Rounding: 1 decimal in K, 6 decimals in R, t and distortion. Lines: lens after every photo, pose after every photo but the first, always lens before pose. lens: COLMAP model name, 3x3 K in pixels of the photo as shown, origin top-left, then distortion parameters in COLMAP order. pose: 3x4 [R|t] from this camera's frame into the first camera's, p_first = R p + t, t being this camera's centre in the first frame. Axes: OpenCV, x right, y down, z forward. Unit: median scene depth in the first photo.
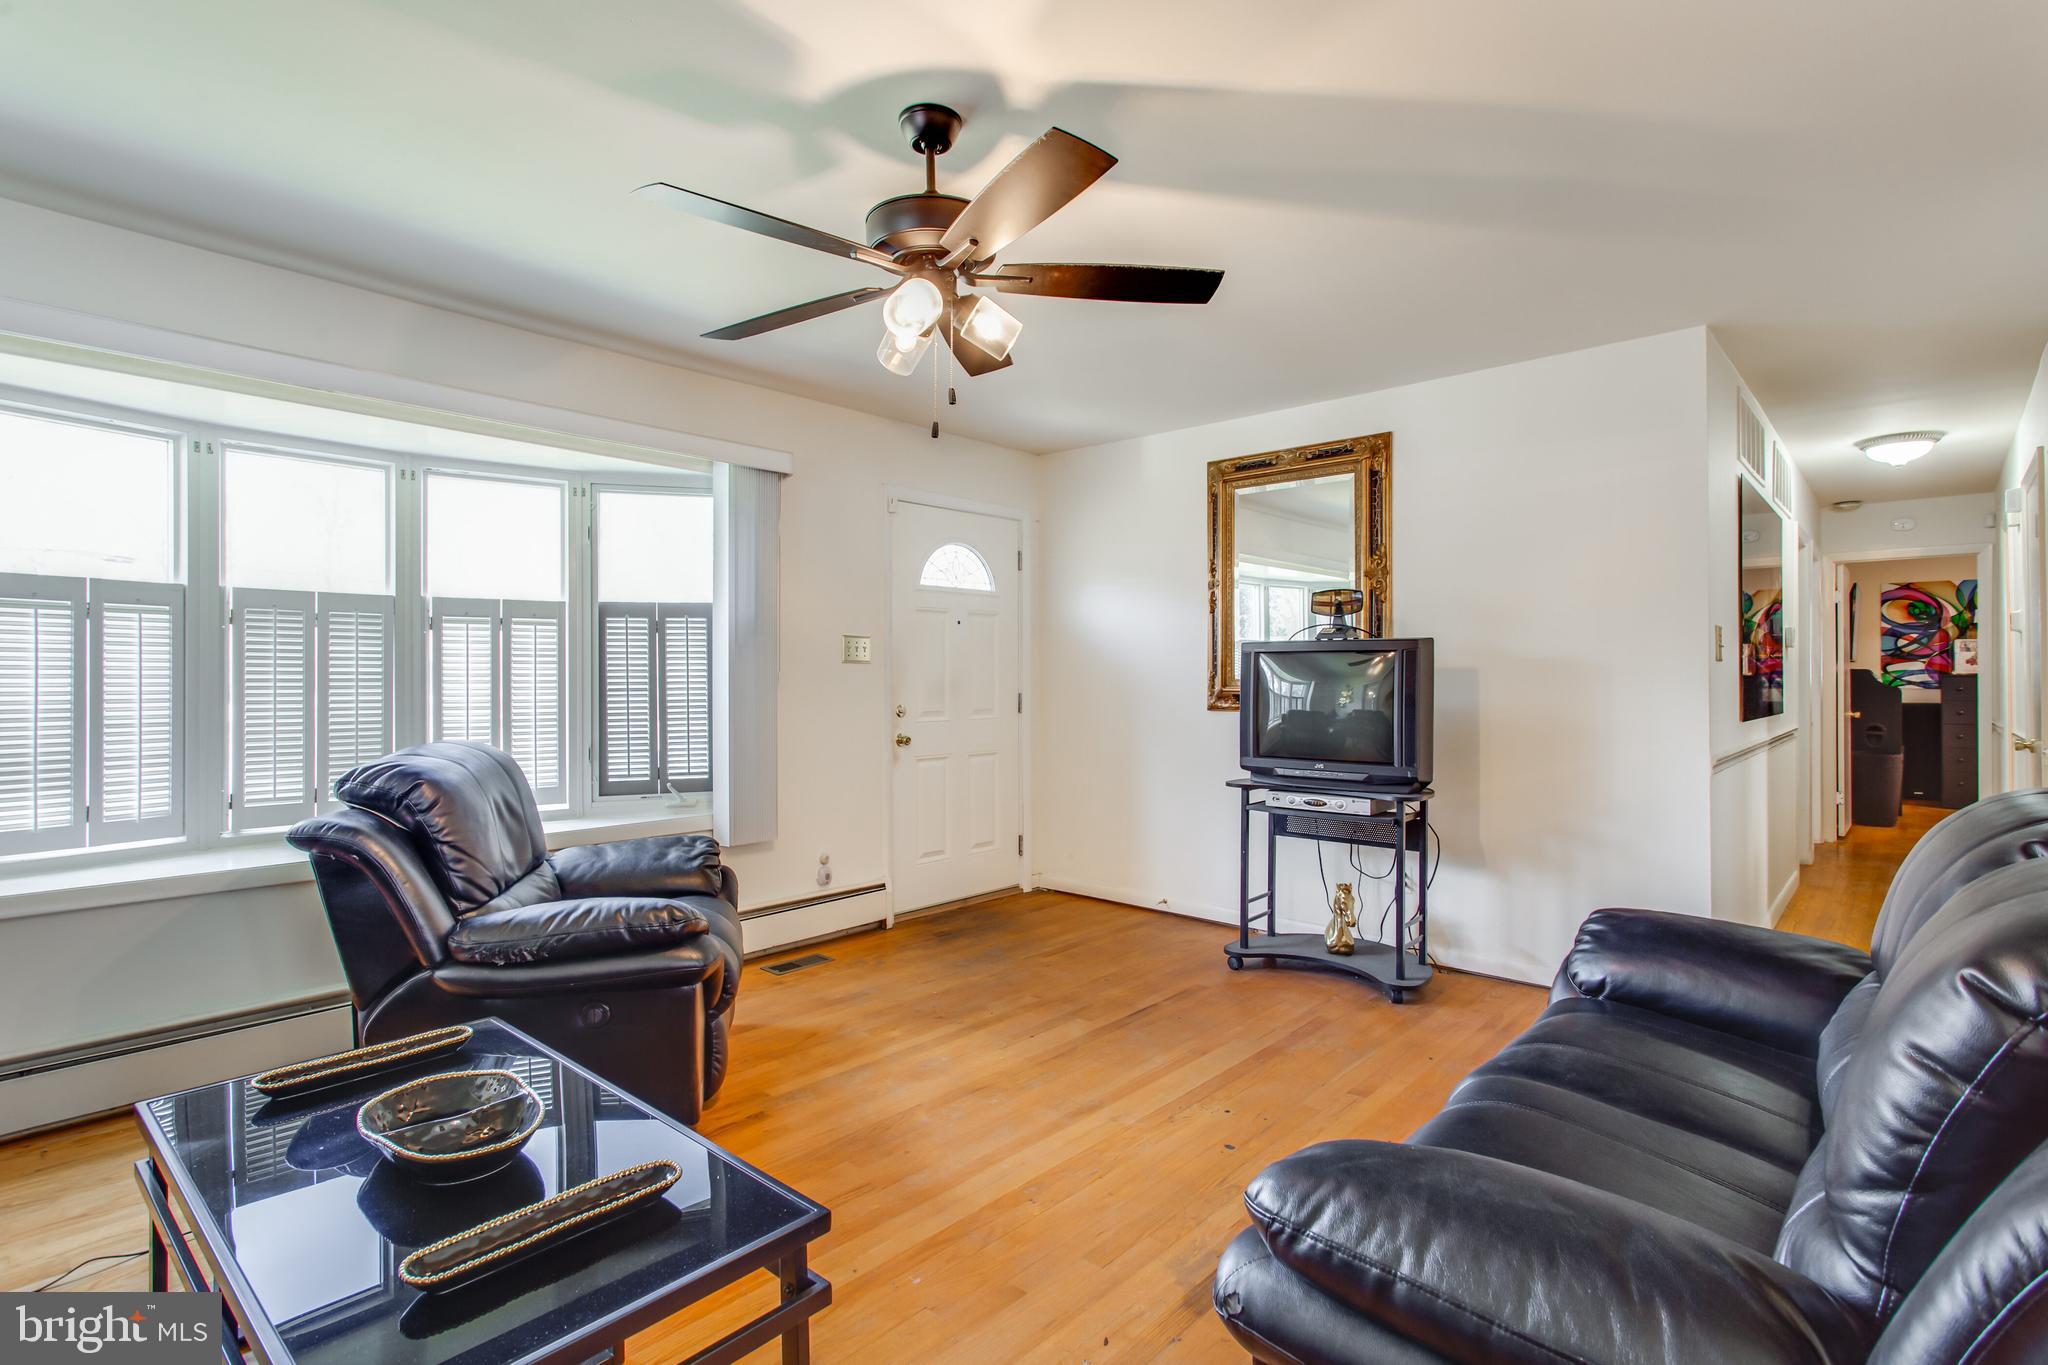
lens RADIAL K [[1004.1, 0, 1037.4], [0, 1004.1, 673.9], [0, 0, 1]] dist [0.002539, 0.003610]
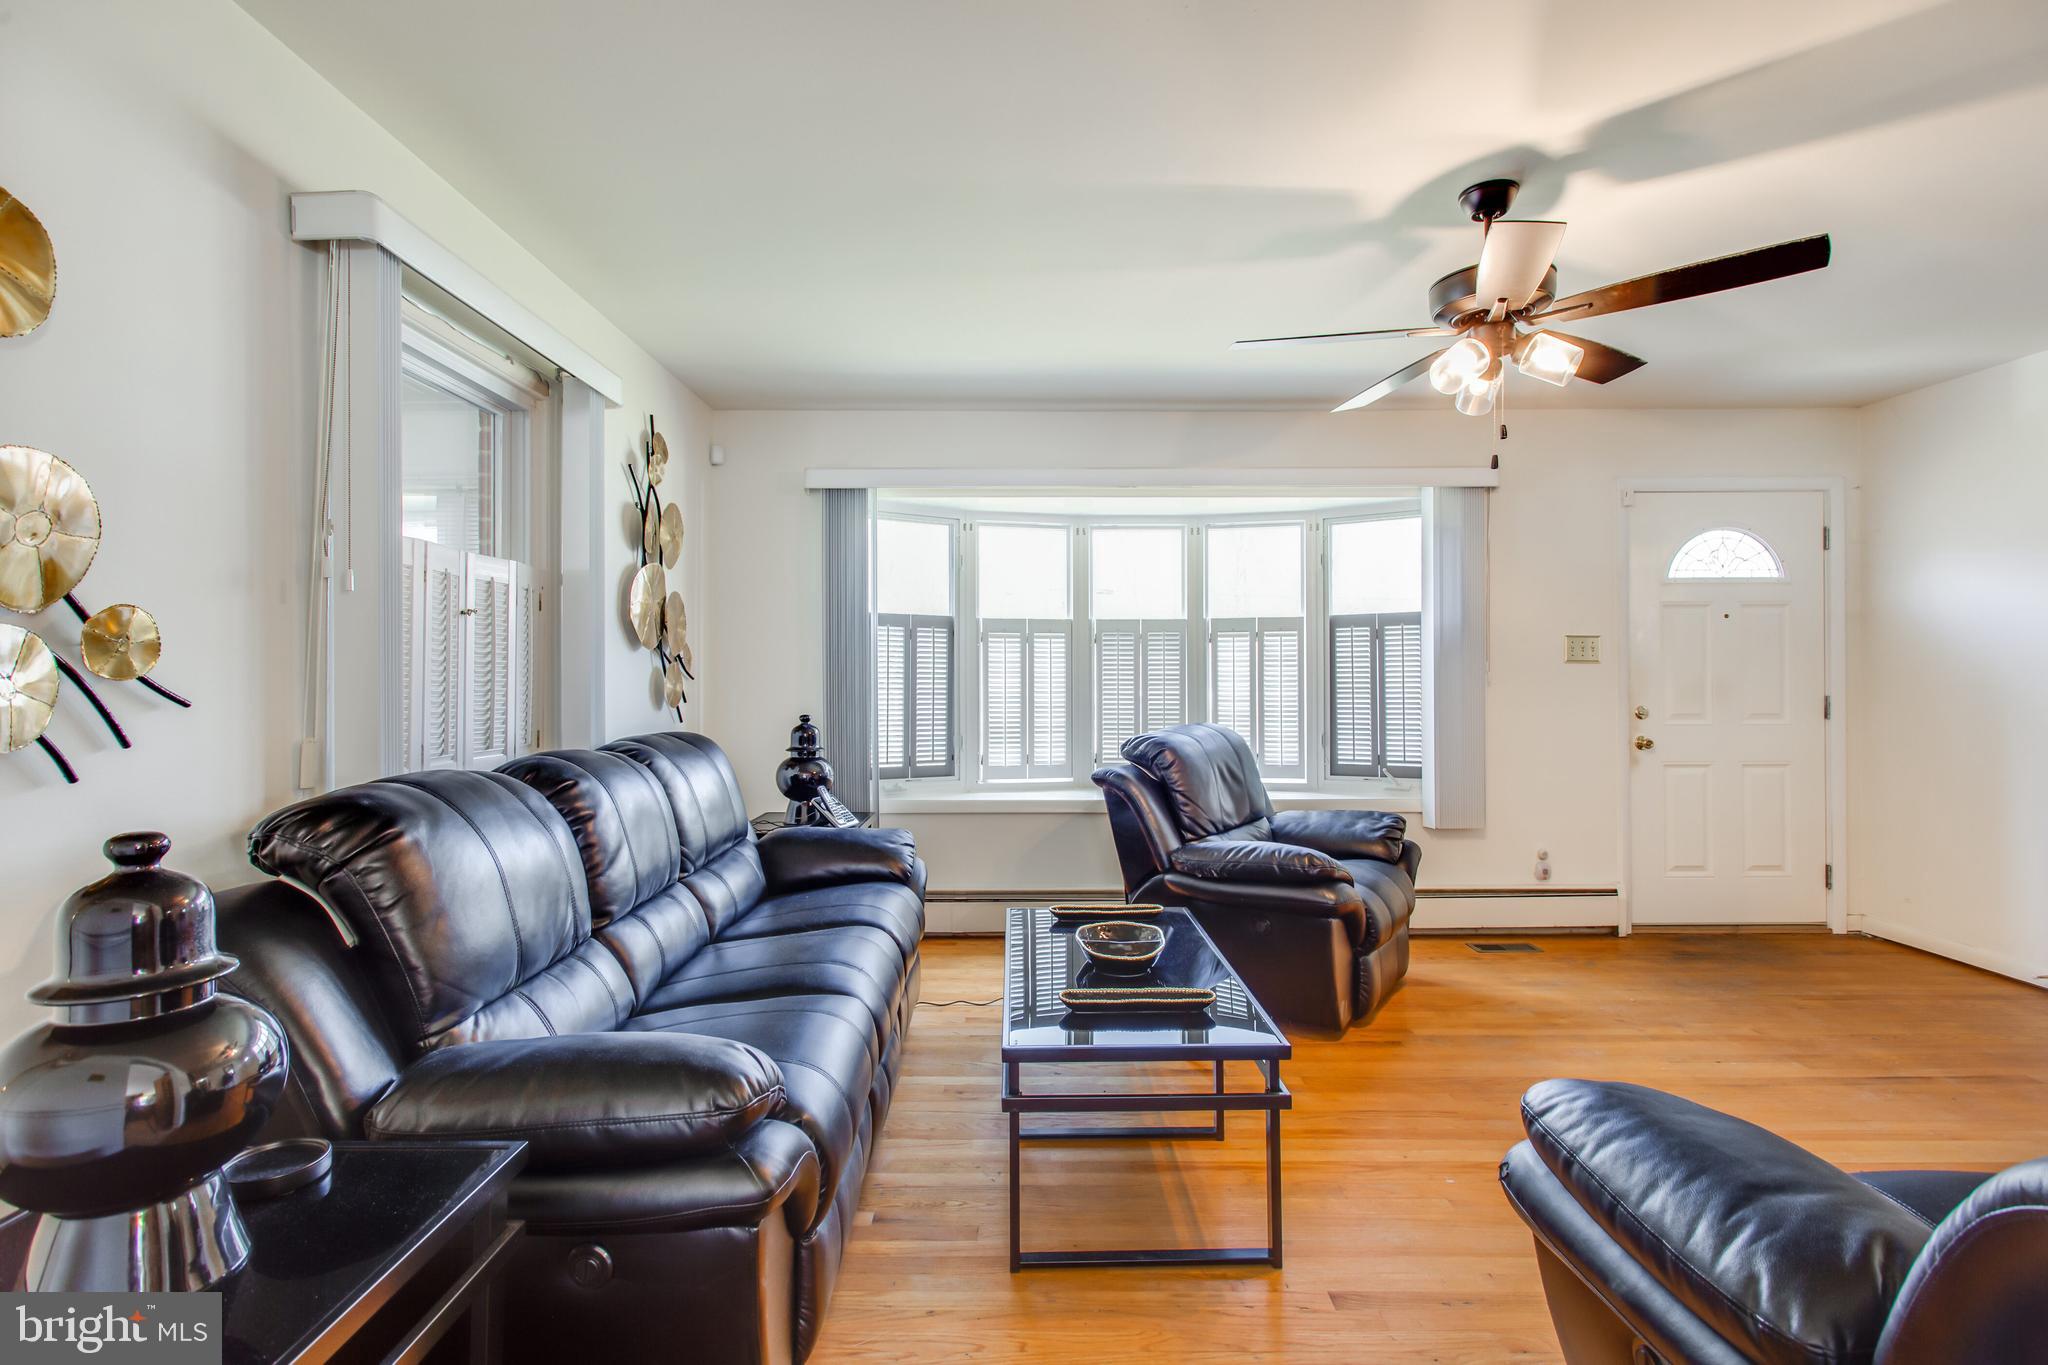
lens RADIAL K [[1004.1, 0, 1018.7], [0, 1004.1, 675.4], [0, 0, 1]] dist [0.002539, 0.003610]
pose [[0.668986, -0.001573, -0.743274, 0.234550], [0.003831, 0.999992, 0.001332, -0.002523], [0.743265, -0.003739, 0.668986, -0.101407]]
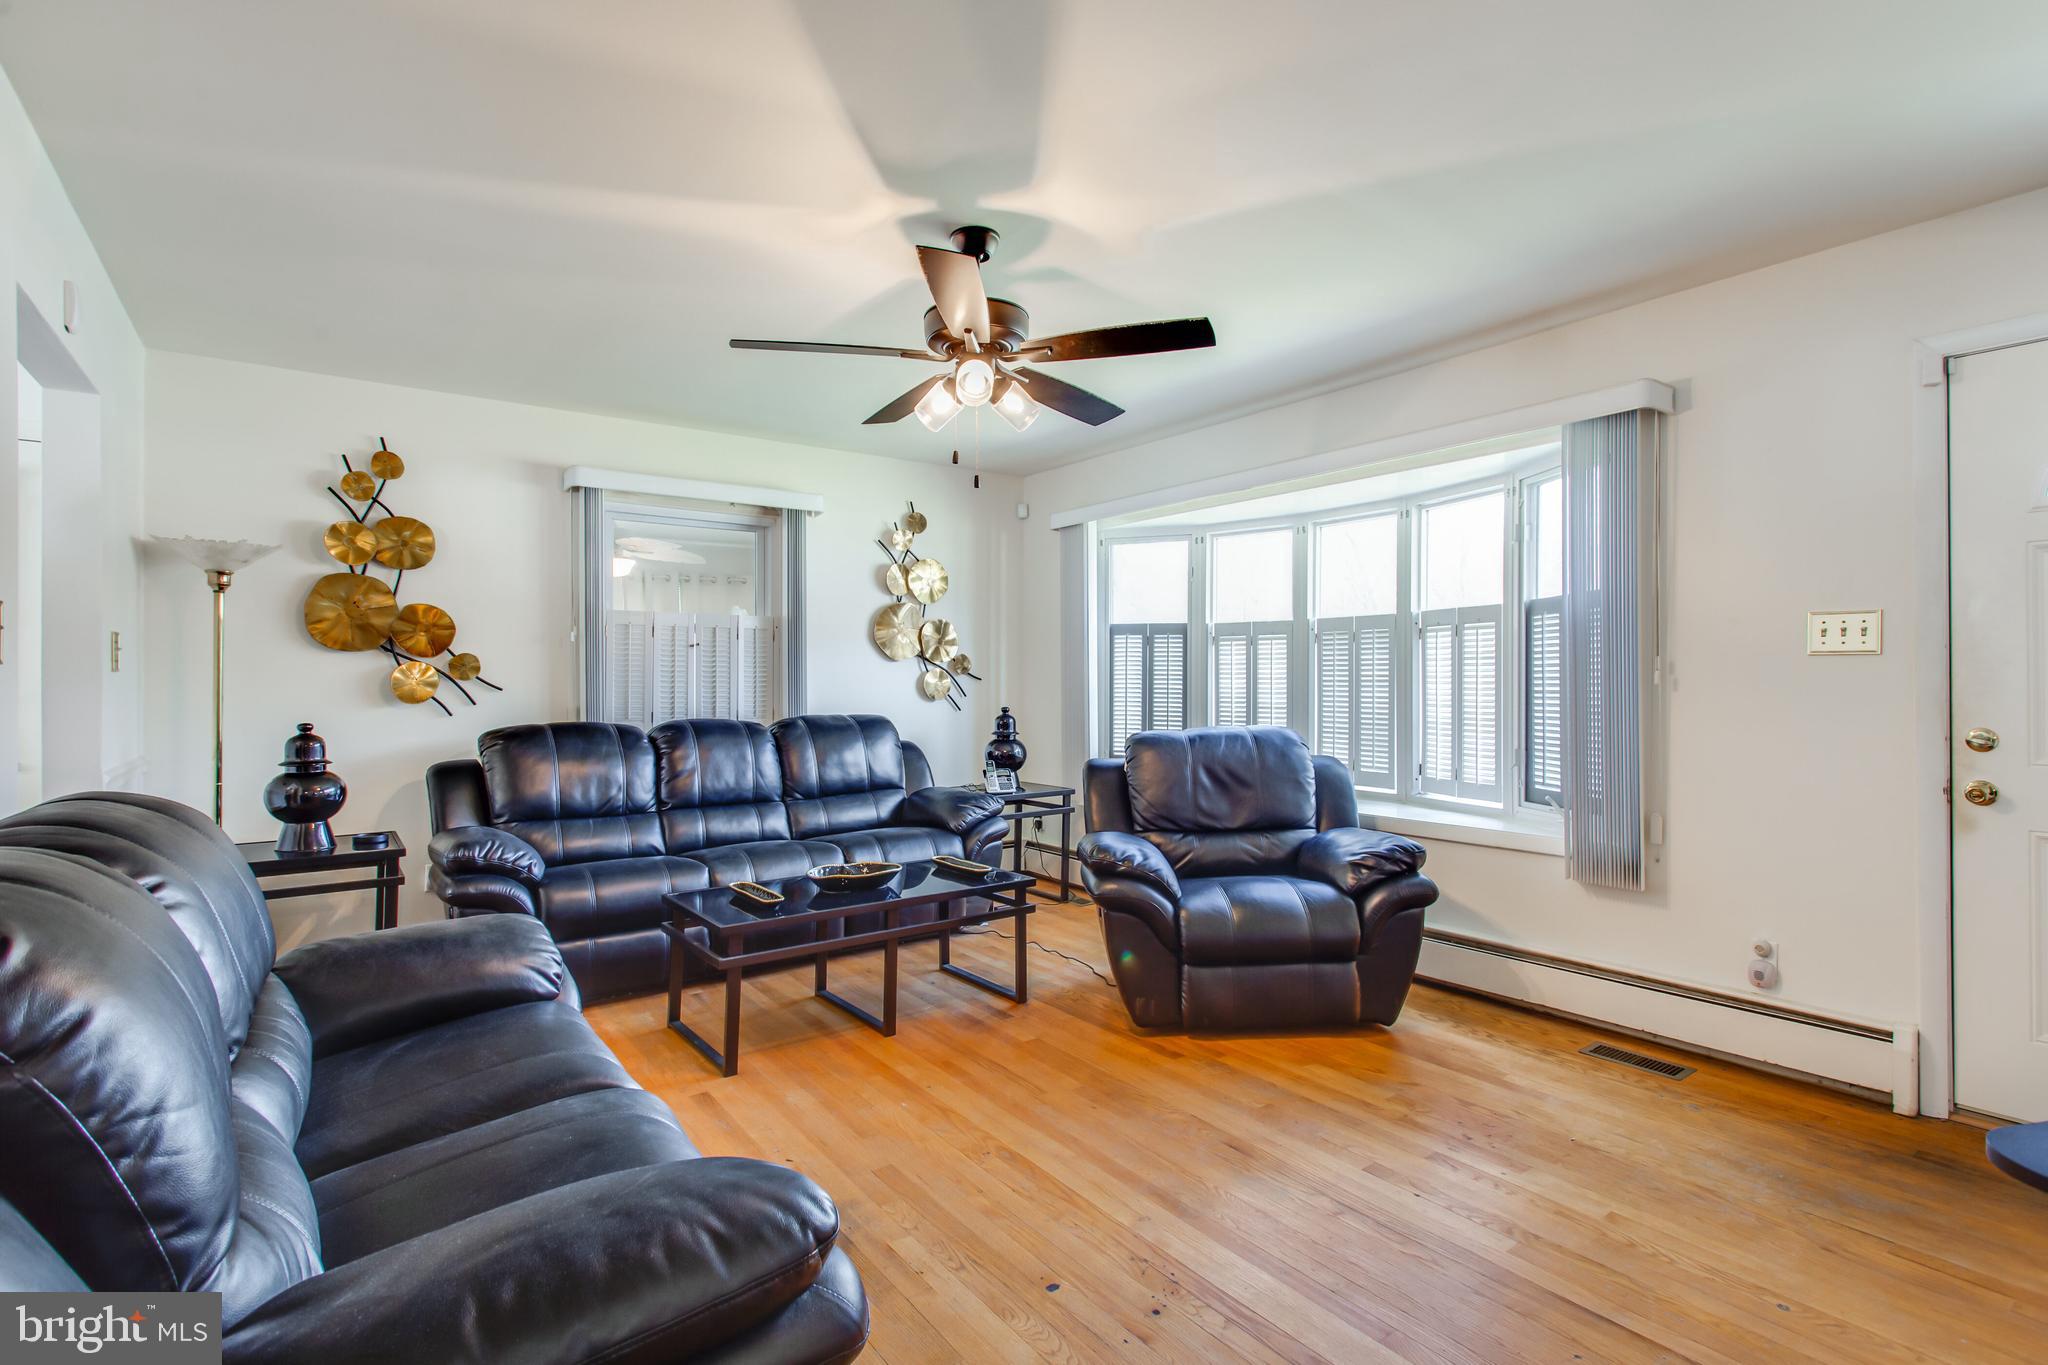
lens RADIAL K [[1004.1, 0, 1032.2], [0, 1004.1, 678.6], [0, 0, 1]] dist [0.002539, 0.003610]
pose [[-0.214135, 0.001730, -0.976803, 0.671547], [0.004876, 0.999988, 0.000702, -0.000147], [0.976792, -0.004613, -0.214141, 0.812458]]
